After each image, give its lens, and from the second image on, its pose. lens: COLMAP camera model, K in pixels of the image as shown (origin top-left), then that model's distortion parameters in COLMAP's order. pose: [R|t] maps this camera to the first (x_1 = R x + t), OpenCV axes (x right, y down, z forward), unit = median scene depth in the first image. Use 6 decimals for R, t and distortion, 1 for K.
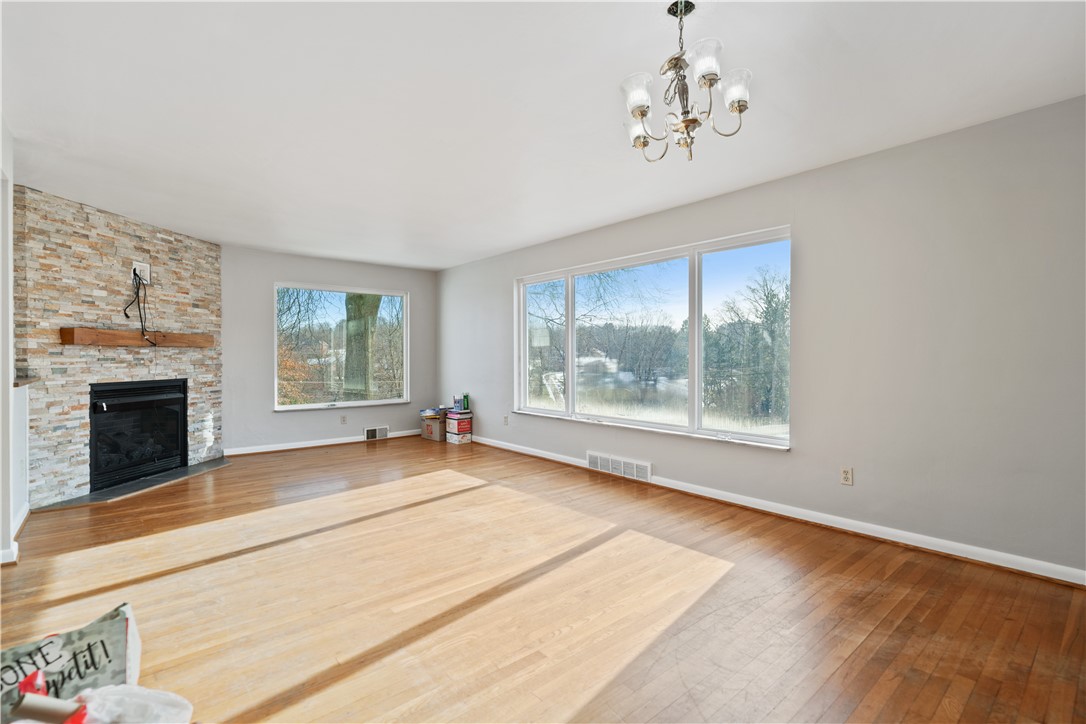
lens RADIAL K [[500.0, 0, 547.5], [0, 500.0, 359.7], [0, 0, 1]] dist [-0.002439, -0.000119]
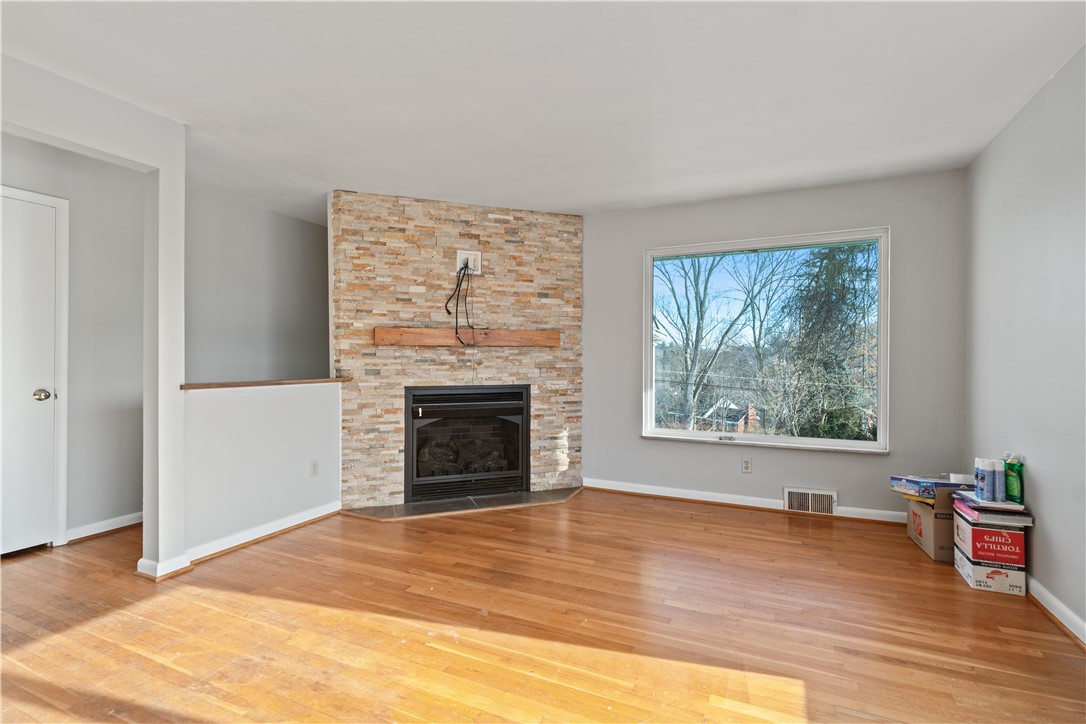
lens RADIAL K [[500.0, 0, 547.5], [0, 500.0, 359.7], [0, 0, 1]] dist [-0.002439, -0.000119]
pose [[0.415311, 0.004294, -0.909669, 0.048419], [-0.008124, 0.999966, 0.001011, -0.005567], [0.909643, 0.006970, 0.415332, 0.850900]]
